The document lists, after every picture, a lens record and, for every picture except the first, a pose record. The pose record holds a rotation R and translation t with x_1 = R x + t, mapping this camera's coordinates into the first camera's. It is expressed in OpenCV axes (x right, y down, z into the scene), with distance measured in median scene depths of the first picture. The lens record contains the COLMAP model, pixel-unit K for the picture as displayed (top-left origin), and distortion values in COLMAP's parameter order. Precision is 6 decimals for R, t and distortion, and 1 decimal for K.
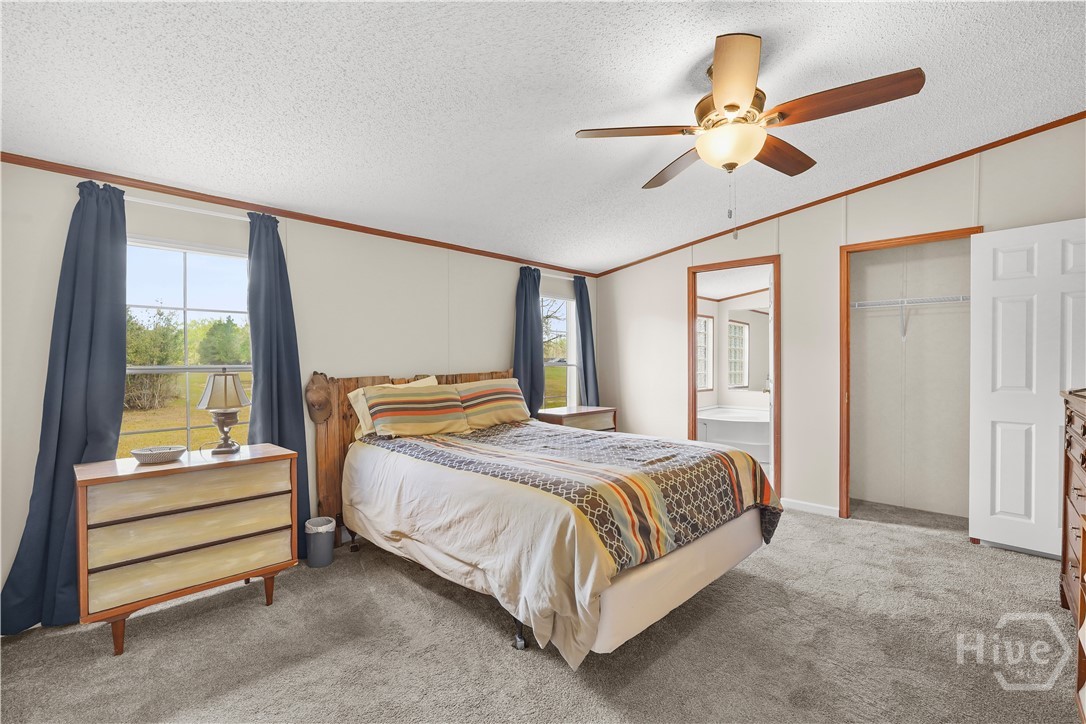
lens RADIAL K [[551.6, 0, 543.0], [0, 551.6, 362.0], [0, 0, 1]] dist [-0.000108, 0.000146]
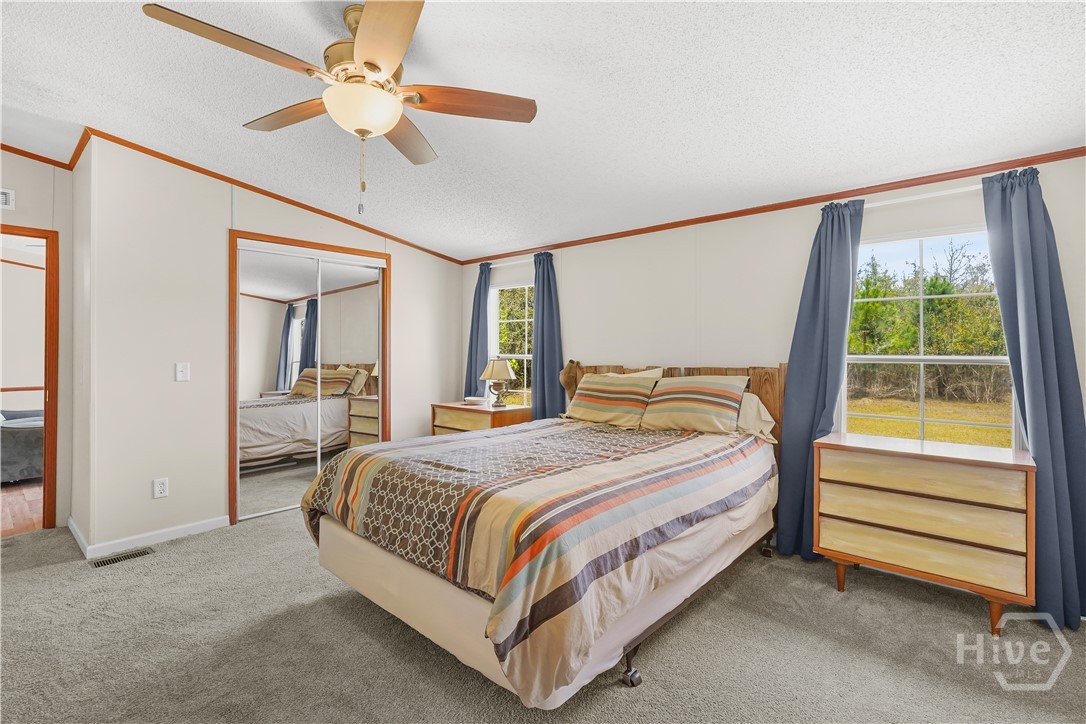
lens RADIAL K [[490.0, 0, 543.0], [0, 490.0, 362.0], [0, 0, 1]] dist [-0.005641, 0.000132]
pose [[0.007630, 0.027639, -0.999589, 0.644046], [0.003255, 0.999612, 0.027664, -0.008588], [0.999966, -0.003465, 0.007538, 0.792329]]
